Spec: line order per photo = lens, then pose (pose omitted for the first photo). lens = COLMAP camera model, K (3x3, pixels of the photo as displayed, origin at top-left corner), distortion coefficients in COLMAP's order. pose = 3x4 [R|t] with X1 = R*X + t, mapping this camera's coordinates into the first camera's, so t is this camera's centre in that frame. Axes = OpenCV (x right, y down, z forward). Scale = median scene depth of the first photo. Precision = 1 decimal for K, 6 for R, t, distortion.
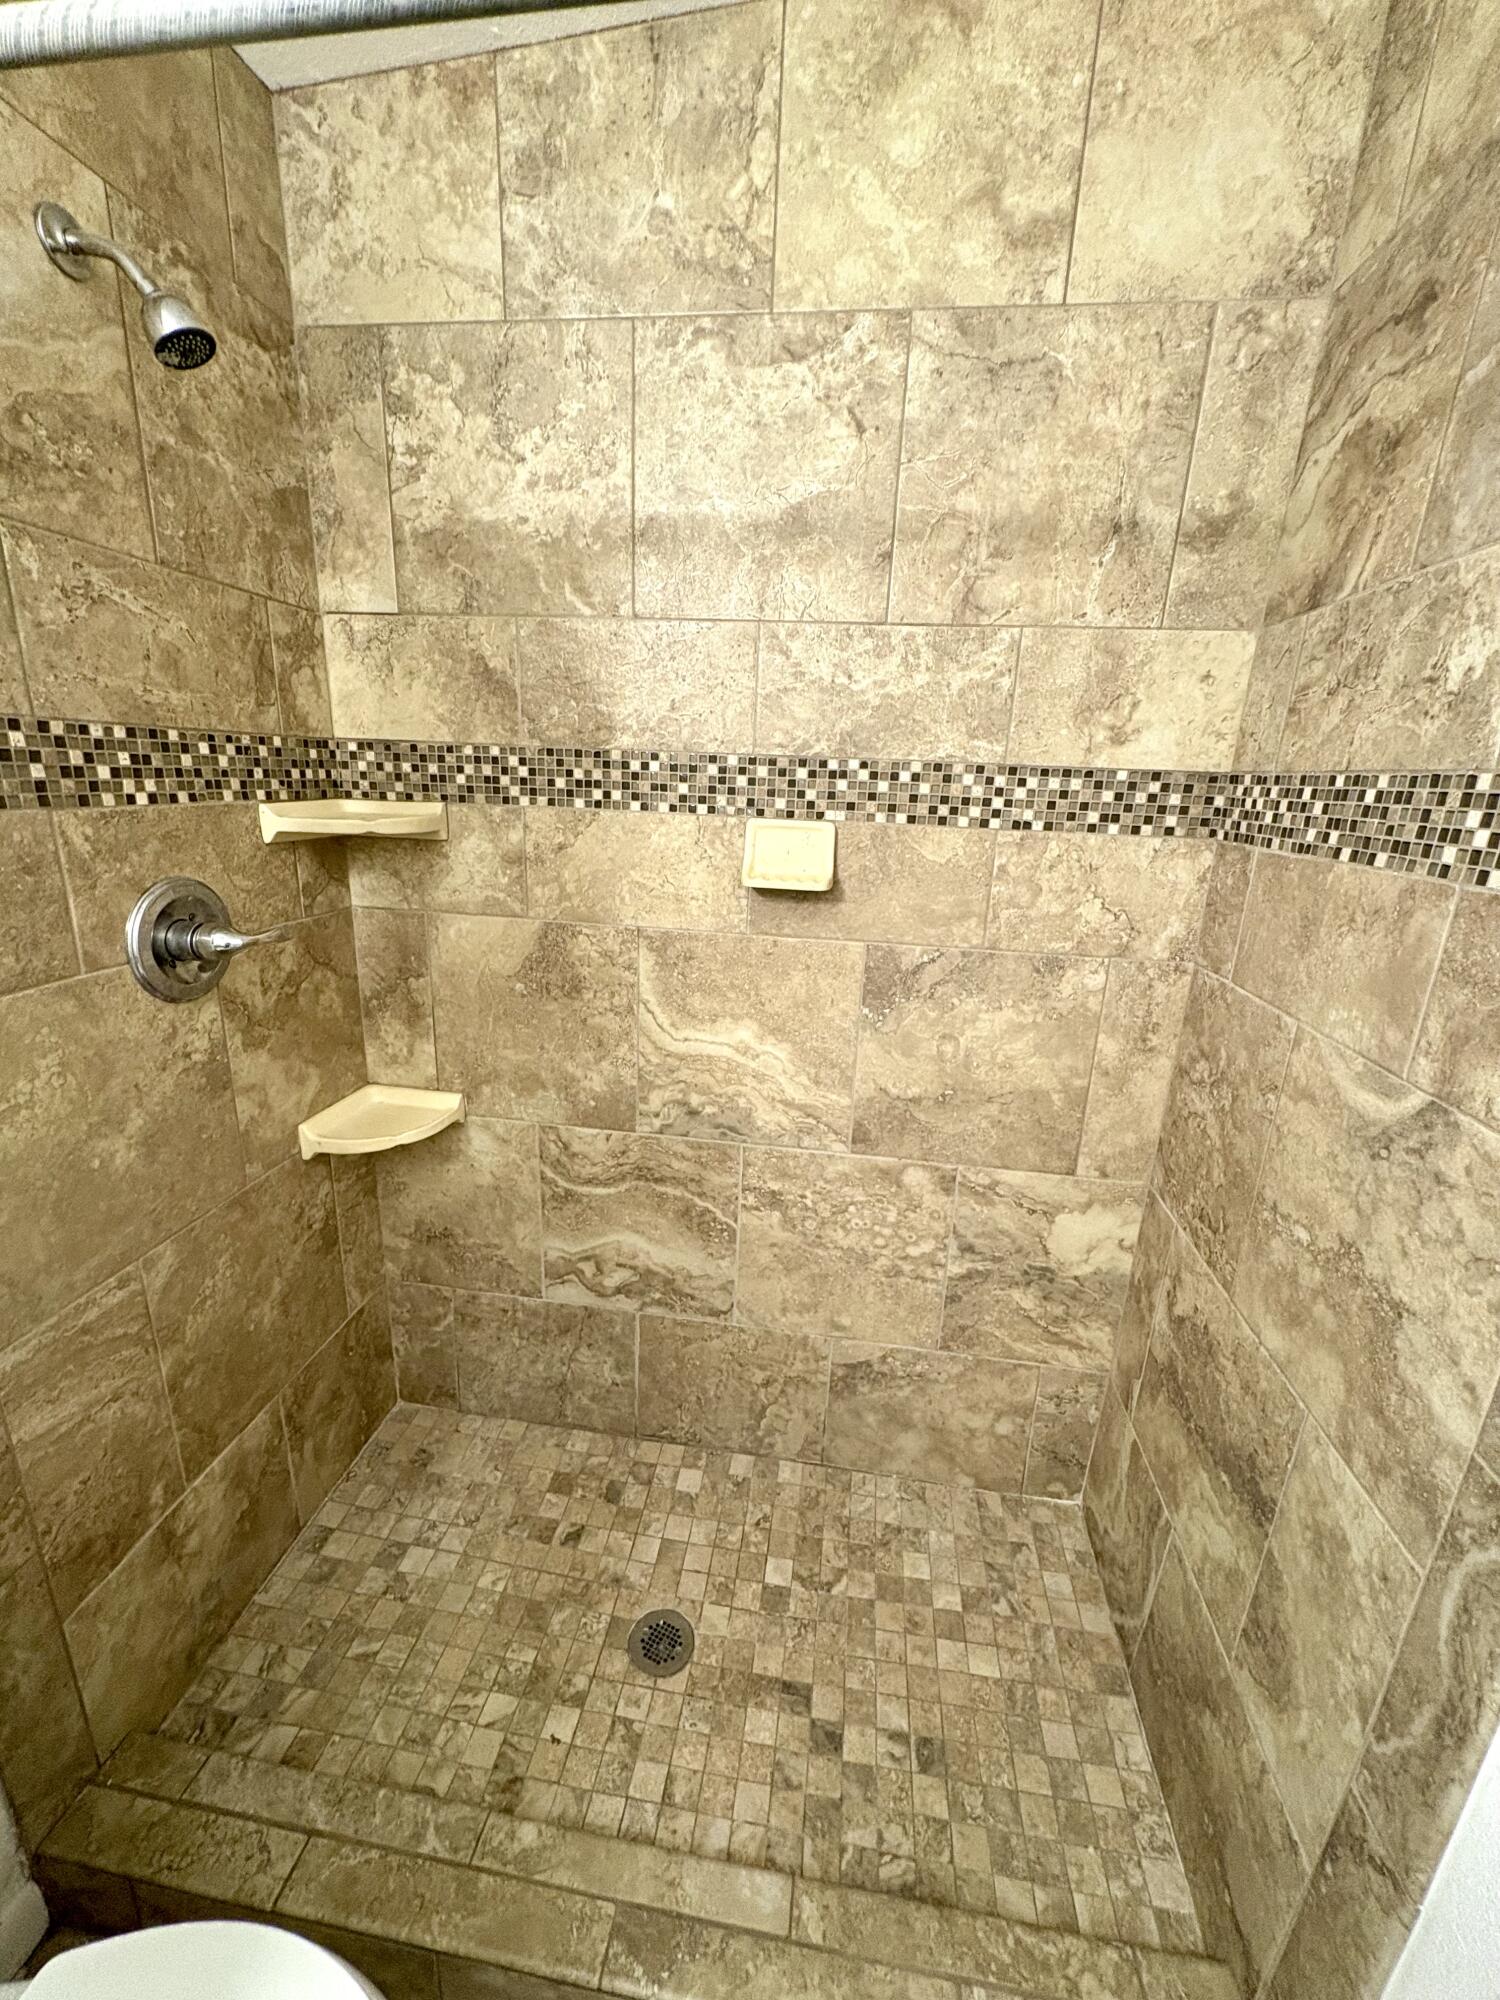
lens RADIAL K [[799.5, 0, 751.6], [0, 799.5, 1000.6], [0, 0, 1]] dist [0.000319, 0.000558]
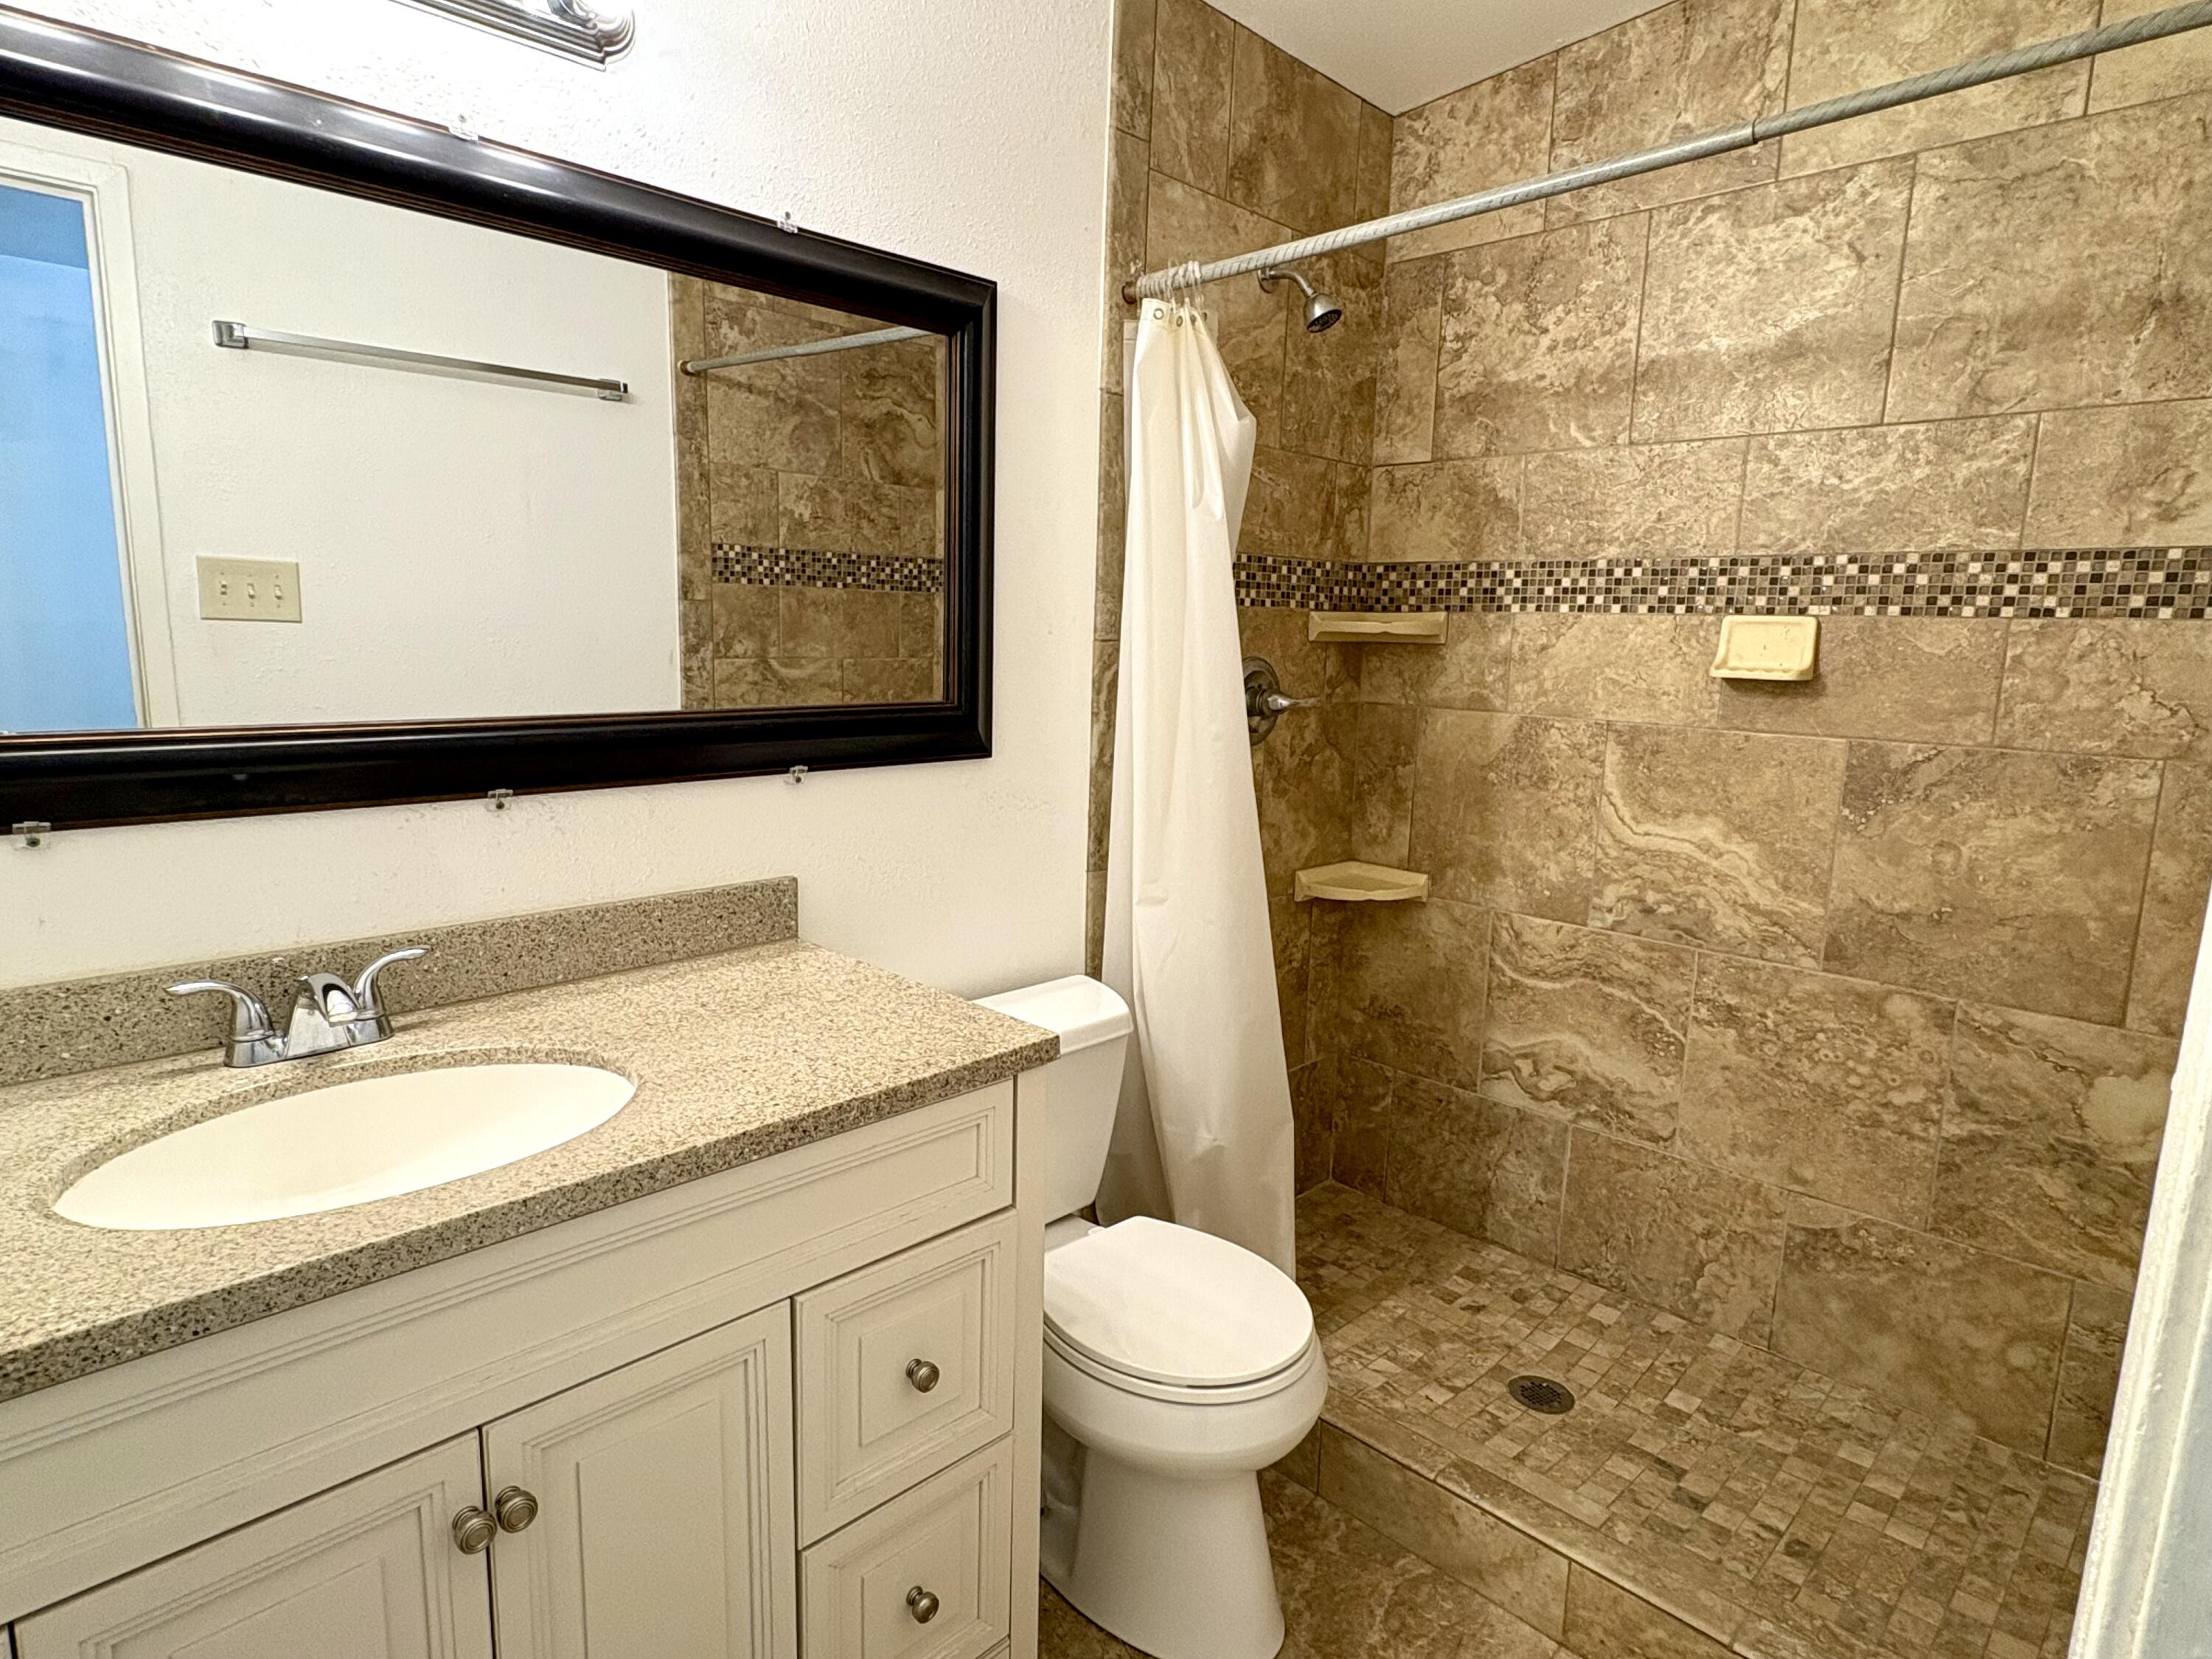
lens RADIAL K [[1234.0, 0, 1096.9], [0, 1234.0, 832.4], [0, 0, 1]] dist [-0.002054, 0.003890]
pose [[0.798928, 0.079008, -0.596214, 0.330457], [-0.157341, 0.984265, -0.080406, 0.317371], [0.580480, 0.158048, 0.798789, -0.739012]]
